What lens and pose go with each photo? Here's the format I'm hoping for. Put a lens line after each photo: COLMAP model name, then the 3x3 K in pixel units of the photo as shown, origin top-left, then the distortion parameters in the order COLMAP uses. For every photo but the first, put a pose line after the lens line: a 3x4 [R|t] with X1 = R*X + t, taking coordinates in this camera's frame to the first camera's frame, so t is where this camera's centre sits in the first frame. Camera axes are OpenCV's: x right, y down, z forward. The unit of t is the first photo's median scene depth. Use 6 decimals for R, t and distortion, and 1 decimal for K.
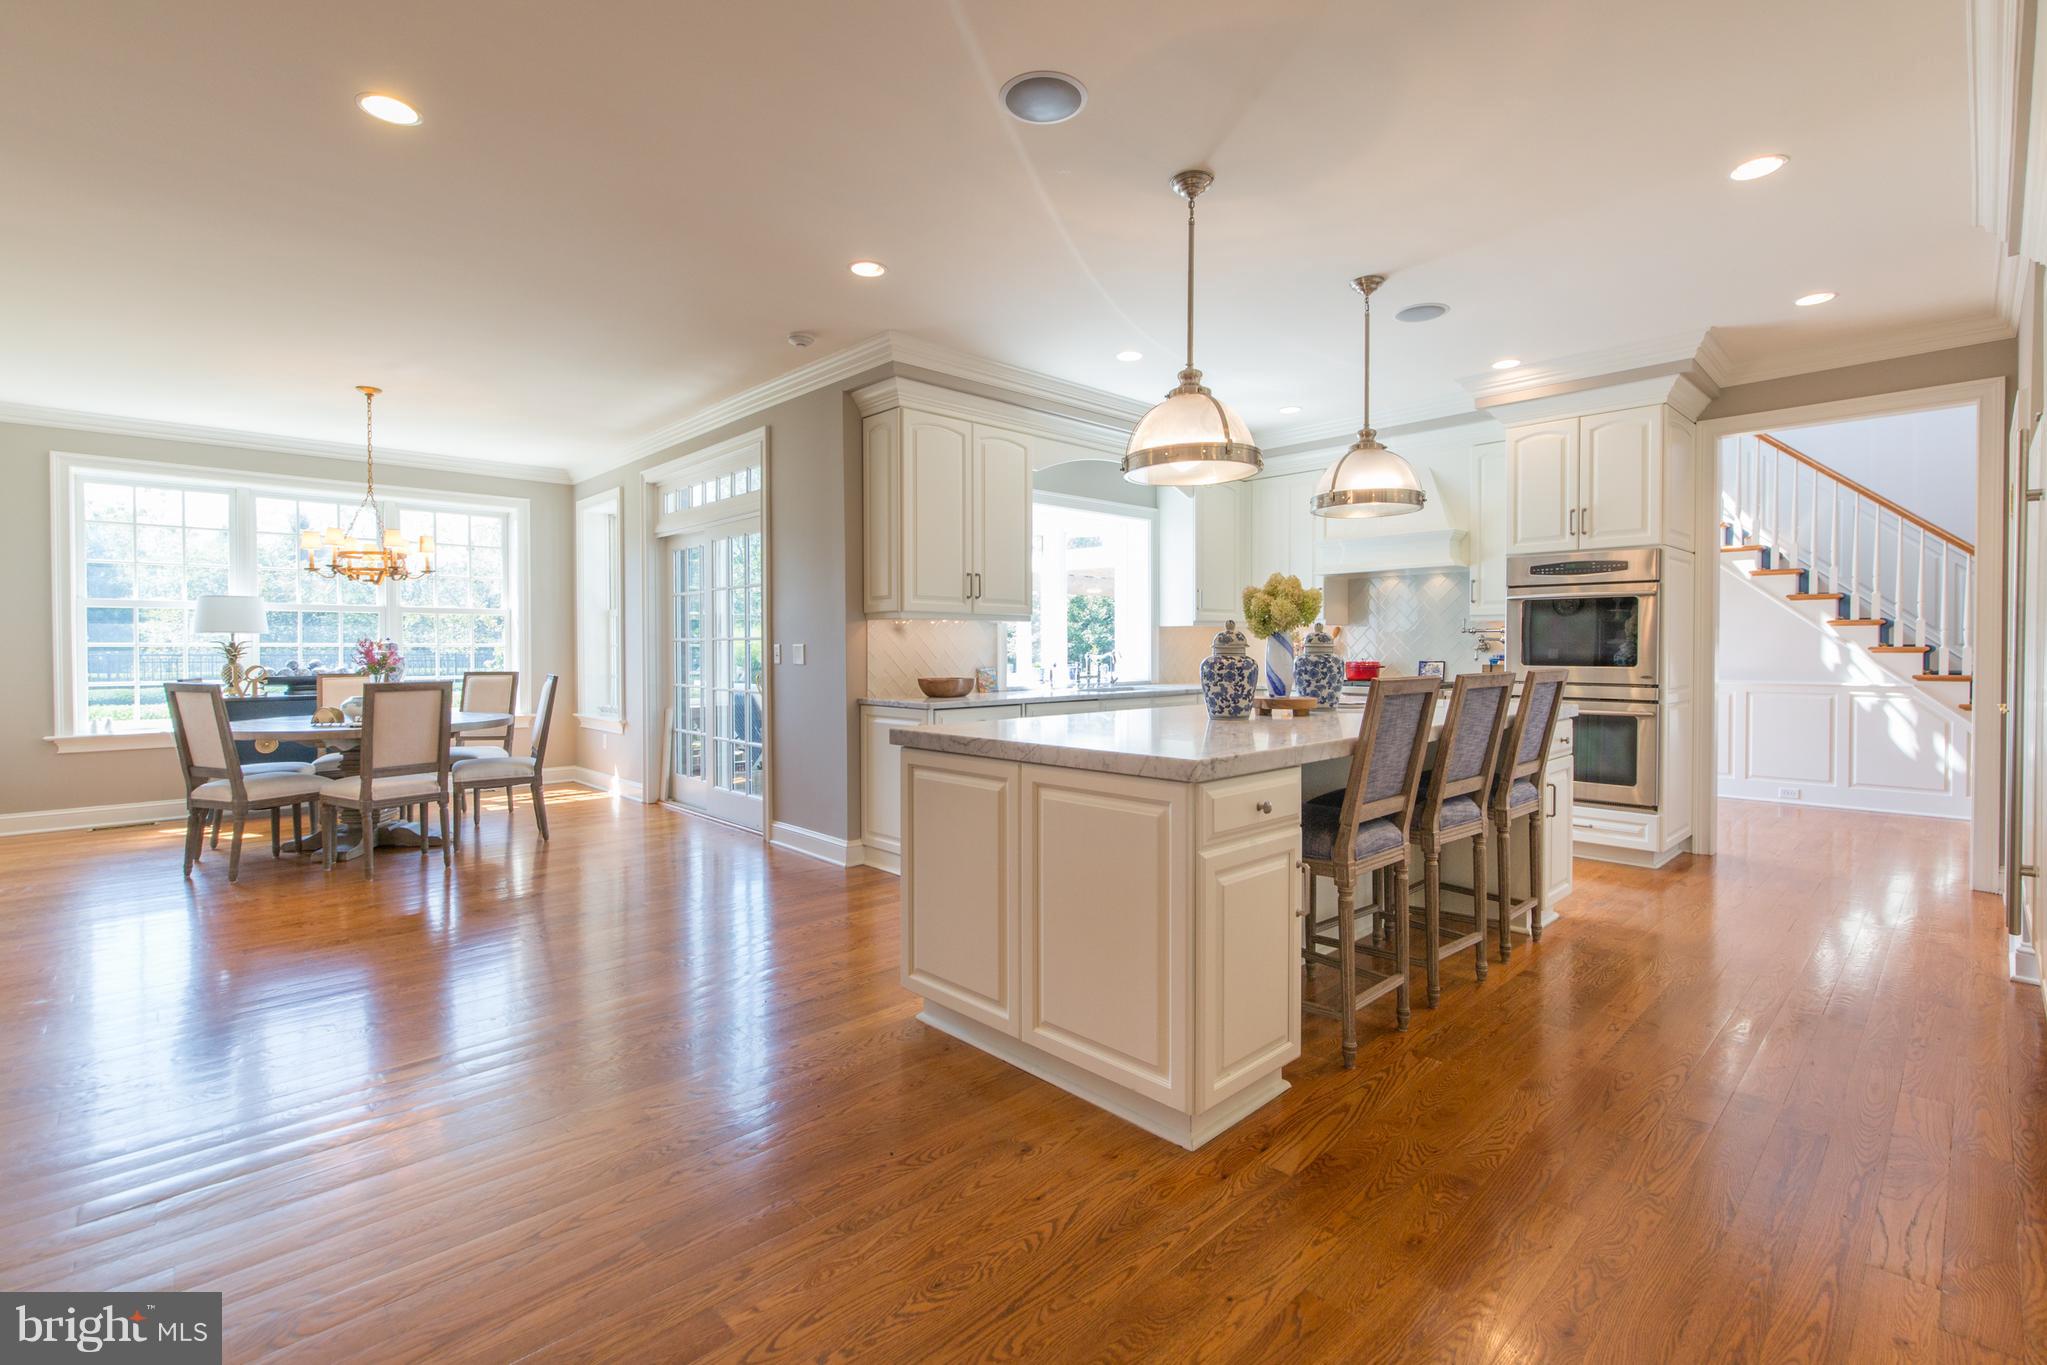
lens RADIAL K [[918.1, 0, 1024.4], [0, 918.1, 666.3], [0, 0, 1]] dist [-0.000058, -0.000266]
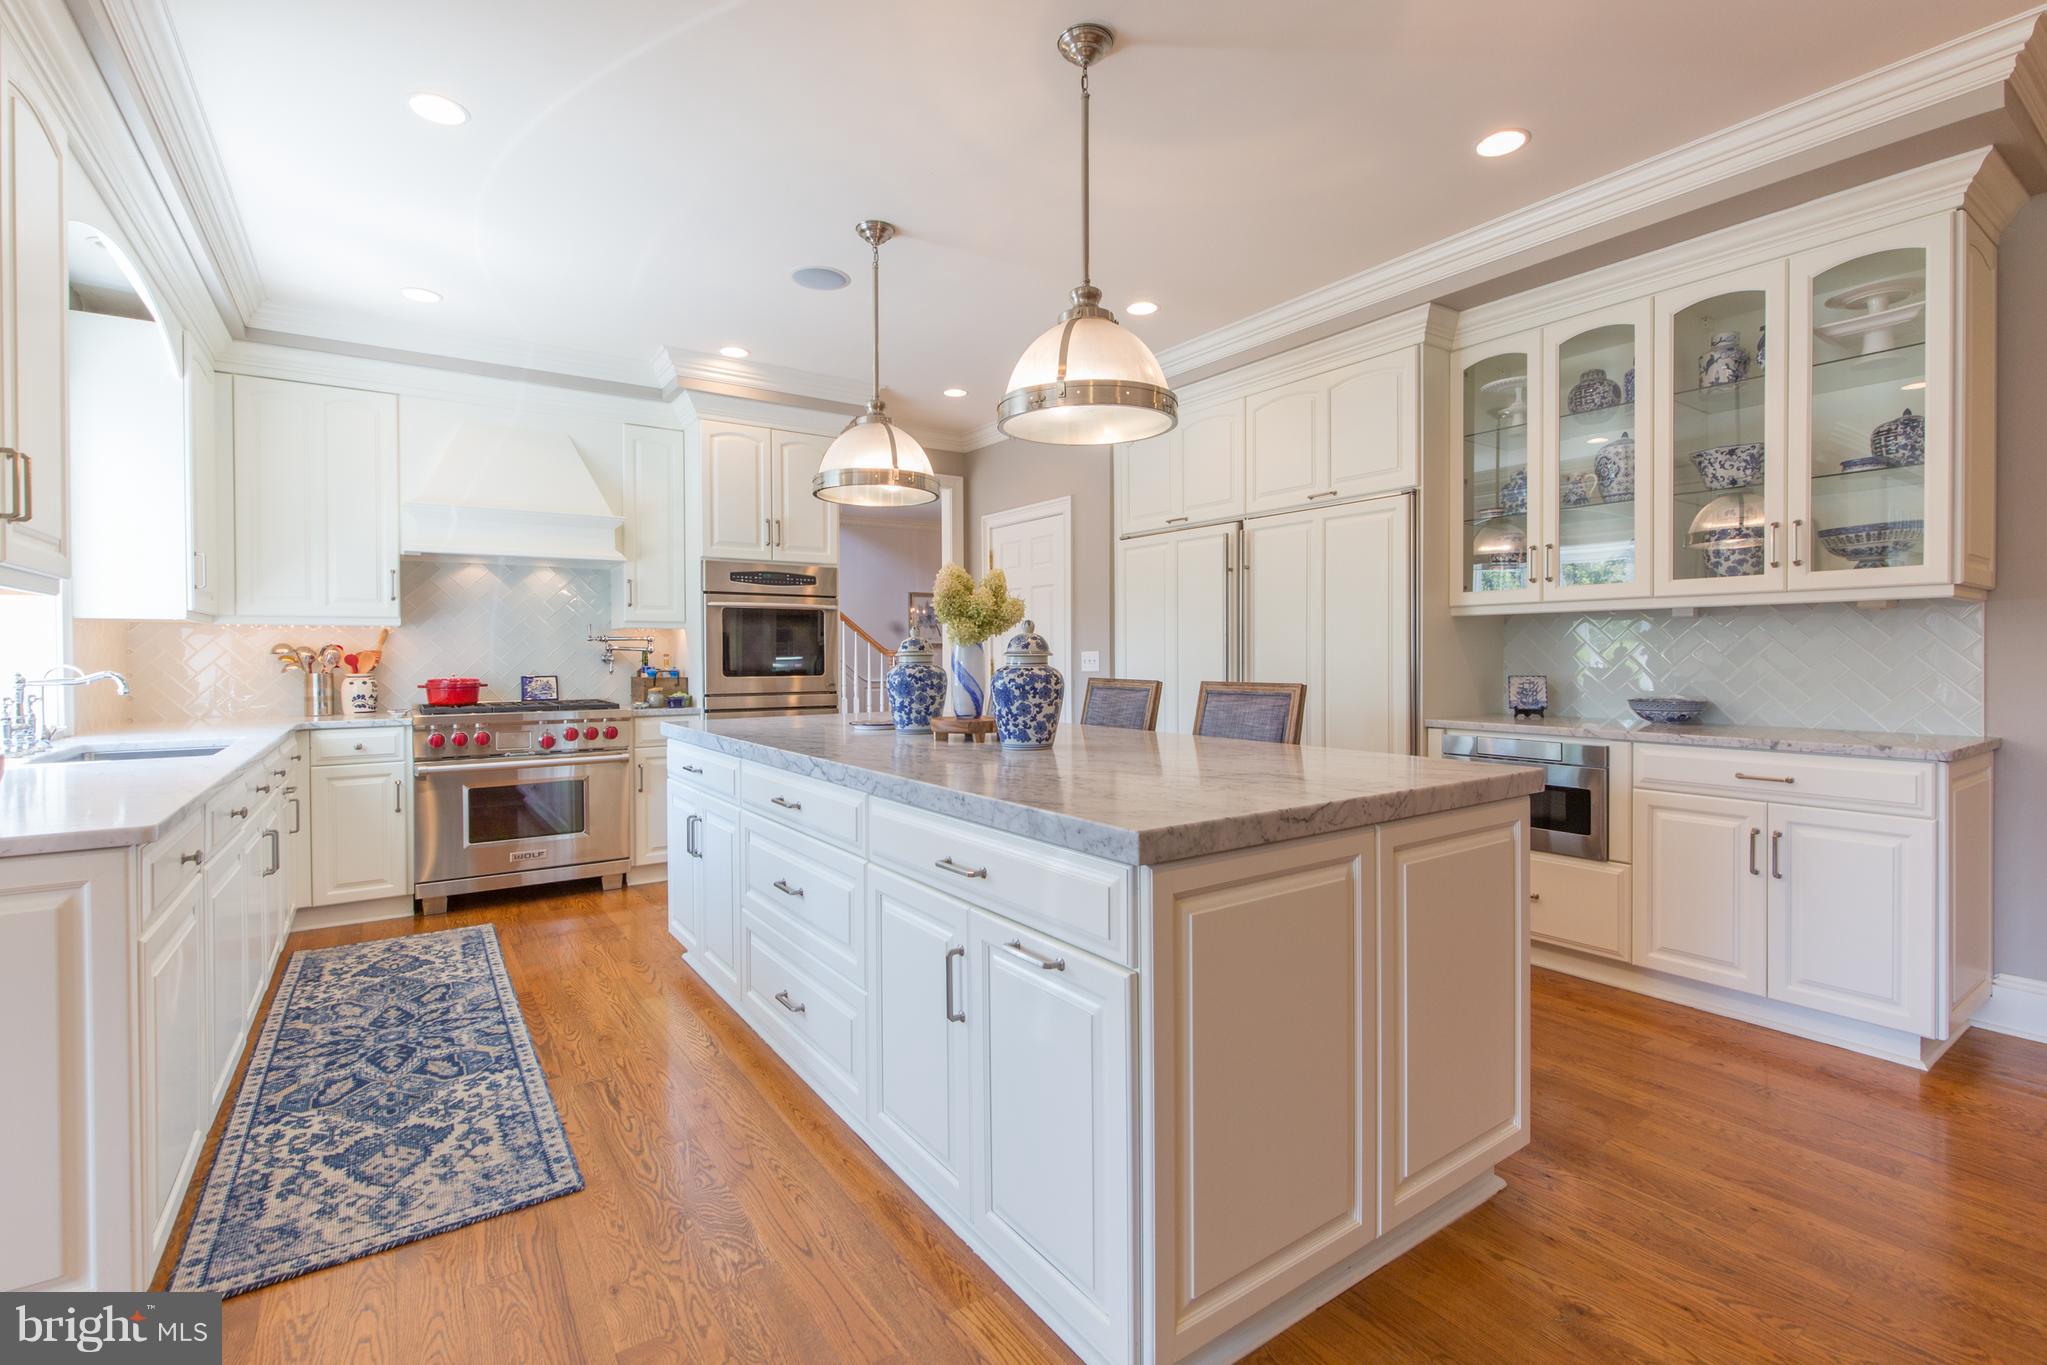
lens RADIAL K [[918.1, 0, 1027.7], [0, 918.1, 668.7], [0, 0, 1]] dist [-0.000058, -0.000266]
pose [[0.141919, -0.013793, 0.989782, -0.353596], [0.026558, 0.999596, 0.010122, -0.011216], [-0.989522, 0.024850, 0.142228, 0.580481]]
